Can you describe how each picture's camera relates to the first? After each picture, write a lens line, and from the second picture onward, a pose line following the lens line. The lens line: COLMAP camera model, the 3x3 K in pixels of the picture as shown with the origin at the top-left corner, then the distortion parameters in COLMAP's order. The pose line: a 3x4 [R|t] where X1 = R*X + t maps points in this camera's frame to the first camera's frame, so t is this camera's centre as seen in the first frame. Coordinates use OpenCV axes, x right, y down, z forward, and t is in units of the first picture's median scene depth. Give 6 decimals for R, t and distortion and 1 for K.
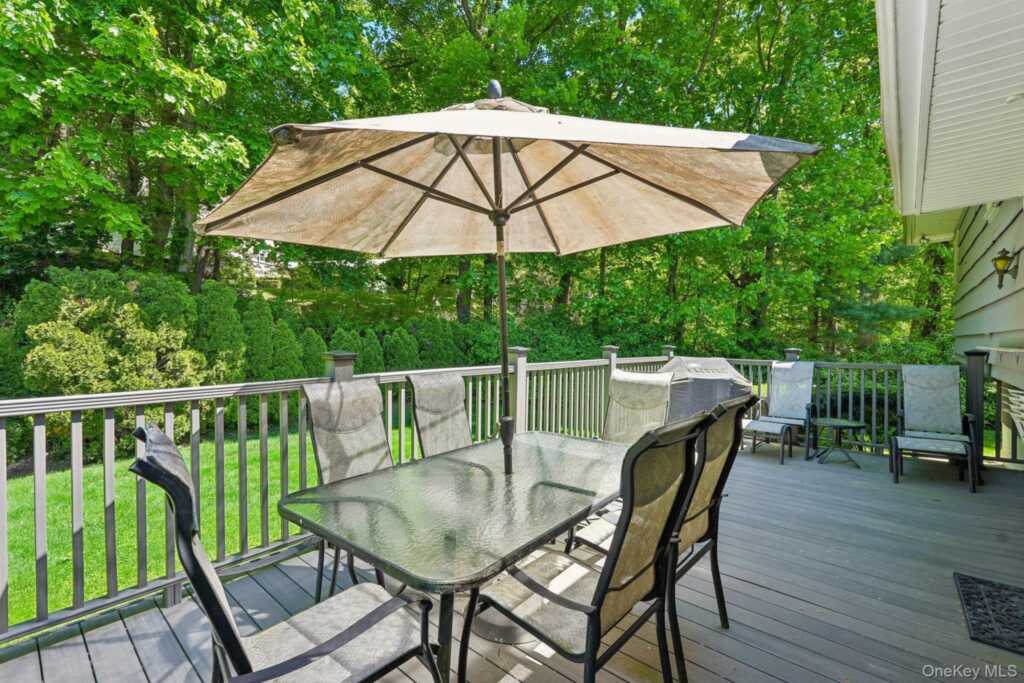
lens RADIAL K [[448.9, 0, 512.0], [0, 448.9, 341.5], [0, 0, 1]] dist [-0.001365, -0.000041]
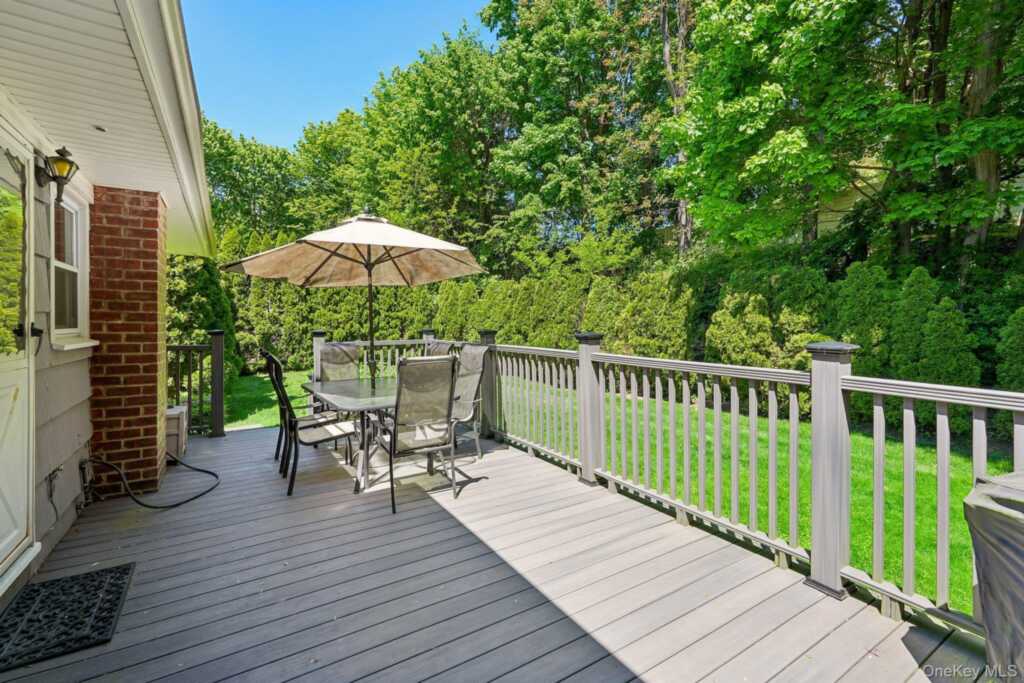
lens RADIAL K [[450.5, 0, 510.9], [0, 450.5, 322.4], [0, 0, 1]] dist [0.000132, 0.000091]
pose [[-0.285705, 0.001216, -0.958317, 0.612920], [-0.008120, 0.999960, 0.003690, -0.005145], [0.958283, 0.008836, -0.285684, 0.747737]]
